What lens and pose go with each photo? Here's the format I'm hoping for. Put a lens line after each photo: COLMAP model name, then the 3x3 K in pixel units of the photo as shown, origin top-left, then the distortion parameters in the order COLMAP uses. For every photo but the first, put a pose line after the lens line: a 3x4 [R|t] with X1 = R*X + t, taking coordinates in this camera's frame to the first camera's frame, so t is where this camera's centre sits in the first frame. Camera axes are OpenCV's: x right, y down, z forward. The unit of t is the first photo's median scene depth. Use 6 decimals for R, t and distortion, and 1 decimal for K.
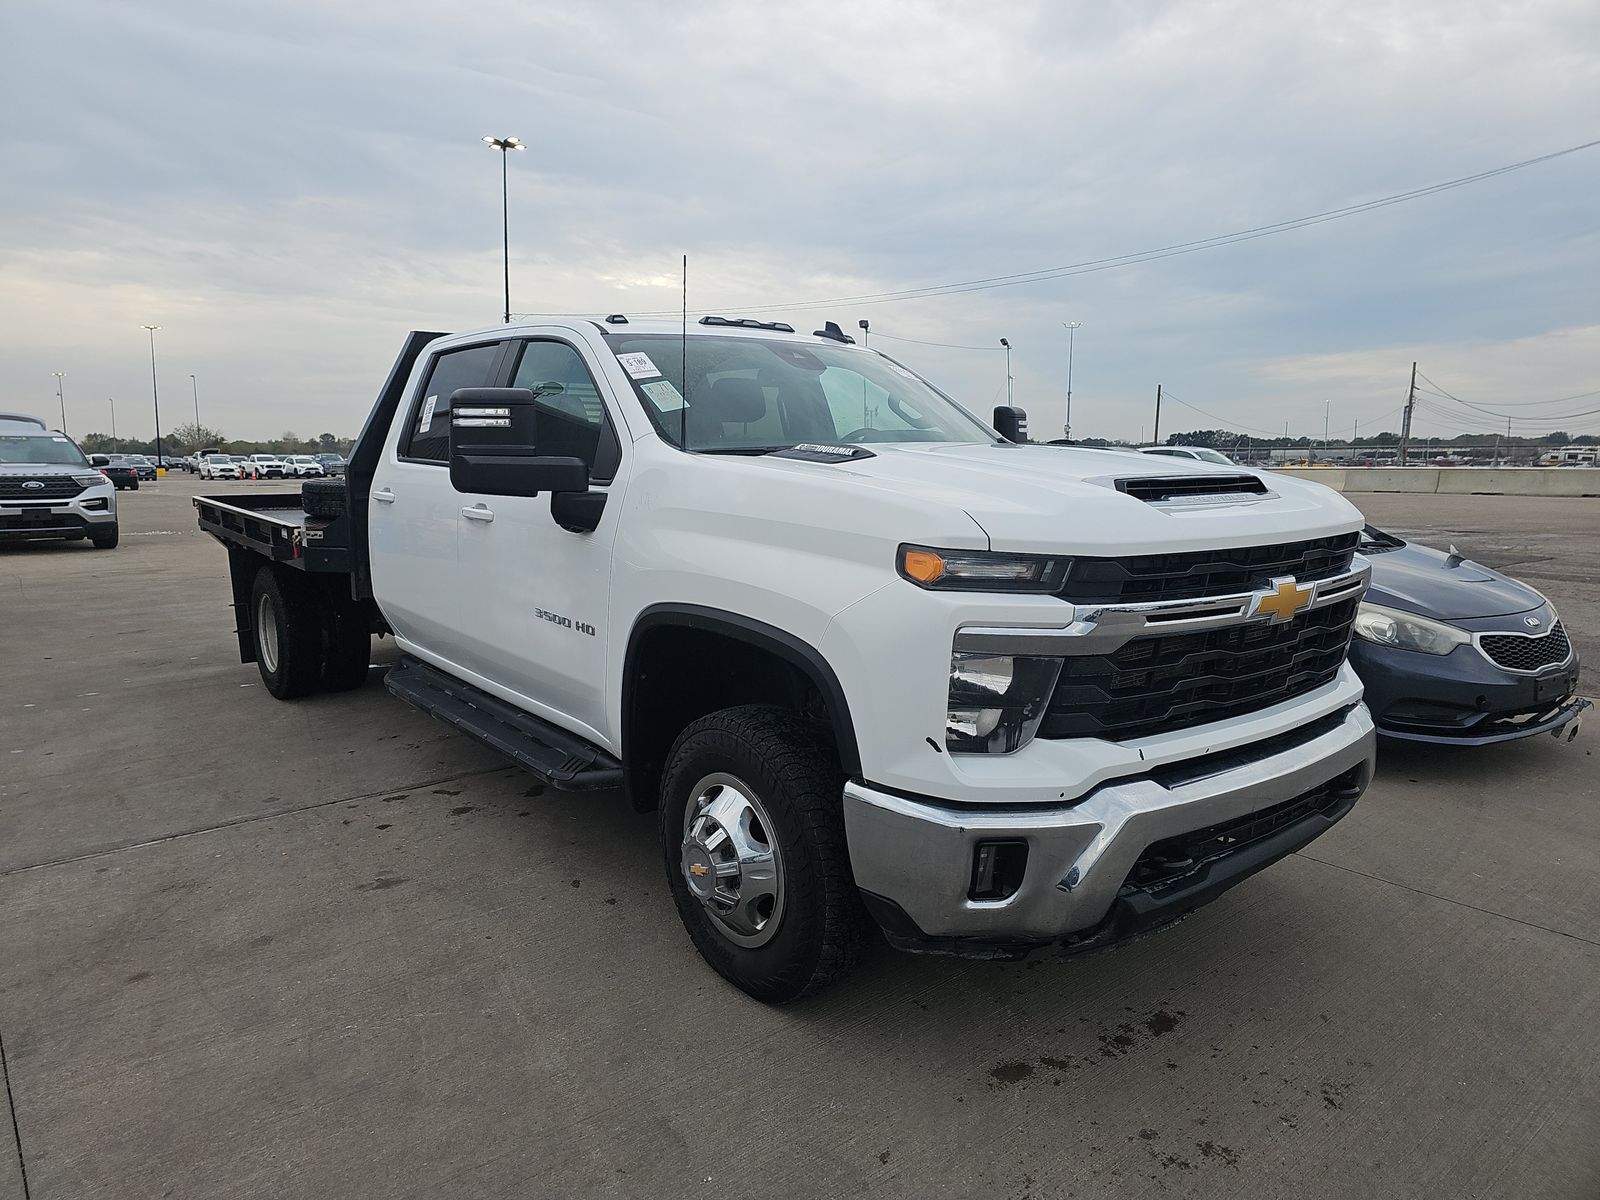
lens RADIAL K [[1058.3, 0, 830.2], [0, 1058.3, 591.0], [0, 0, 1]] dist [0.050957, -0.030401]
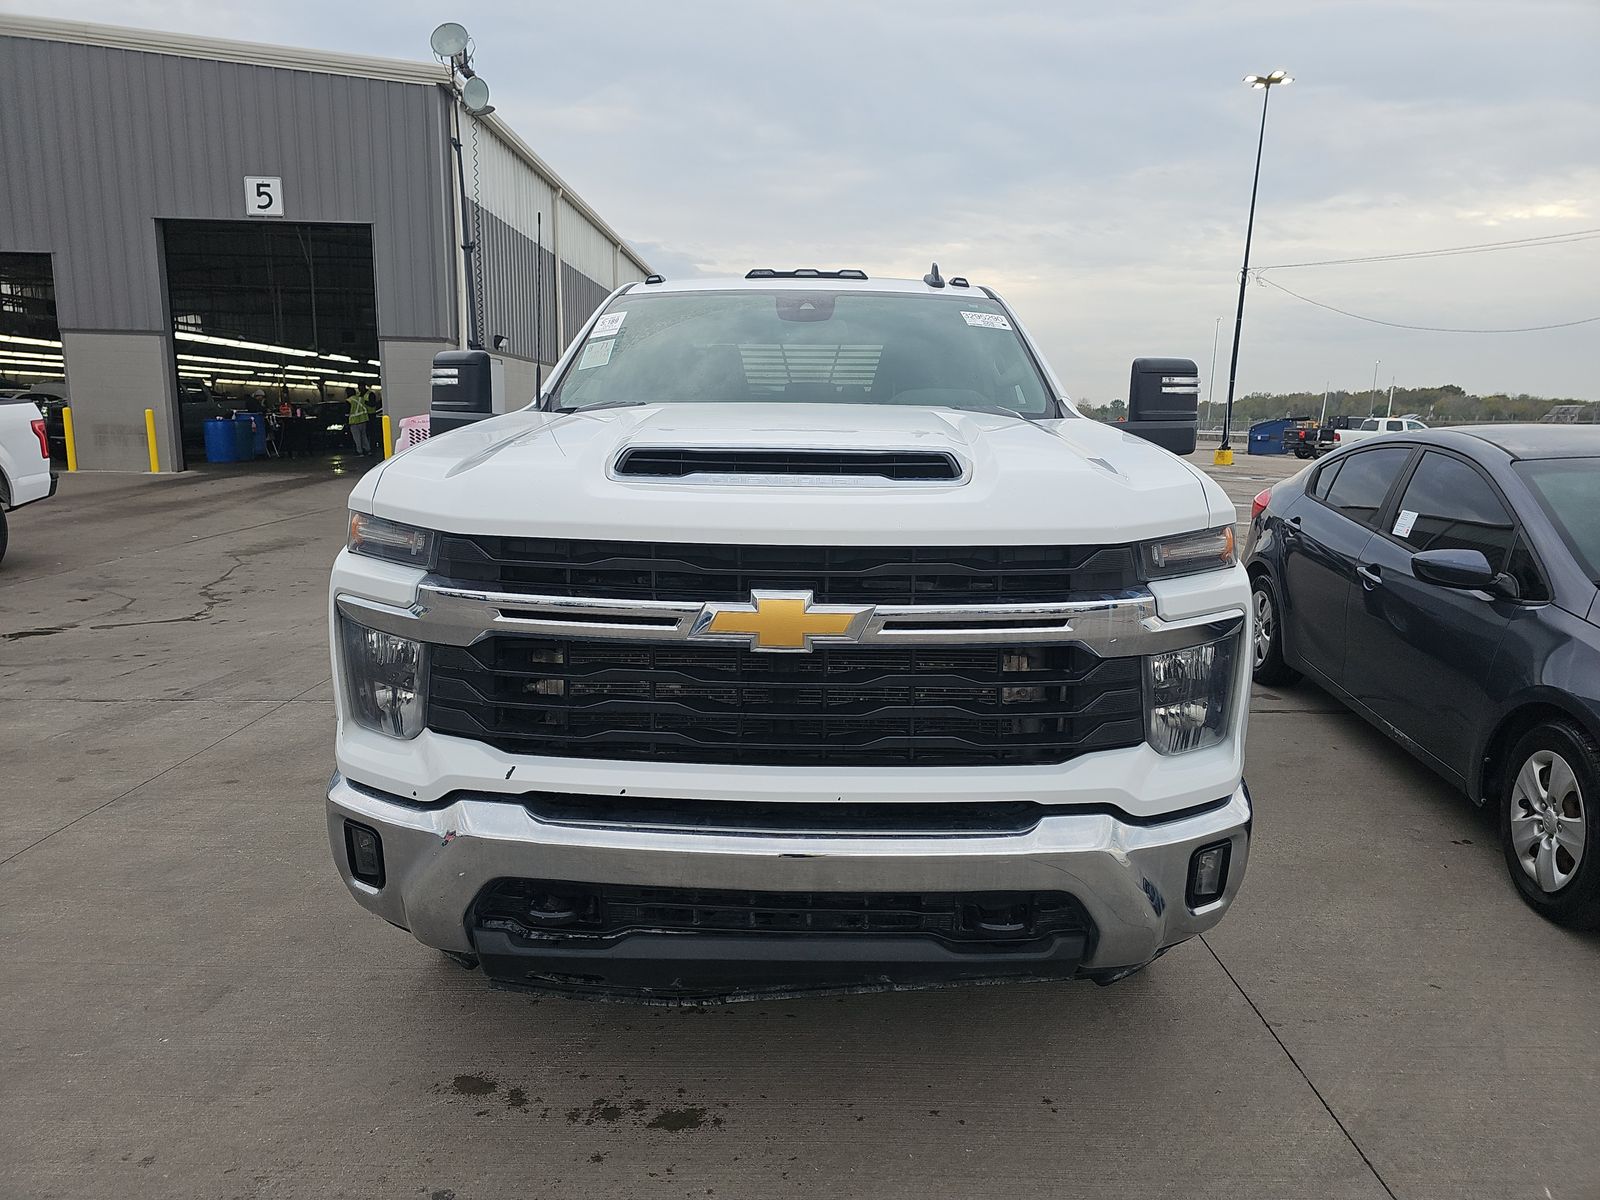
lens RADIAL K [[1077.4, 0, 787.9], [0, 1077.4, 607.2], [0, 0, 1]] dist [0.042222, -0.028952]
pose [[0.756554, 0.128028, -0.641276, 0.881756], [-0.100090, 0.991764, 0.079919, -0.059309], [0.646226, 0.003722, 0.763137, 0.434966]]
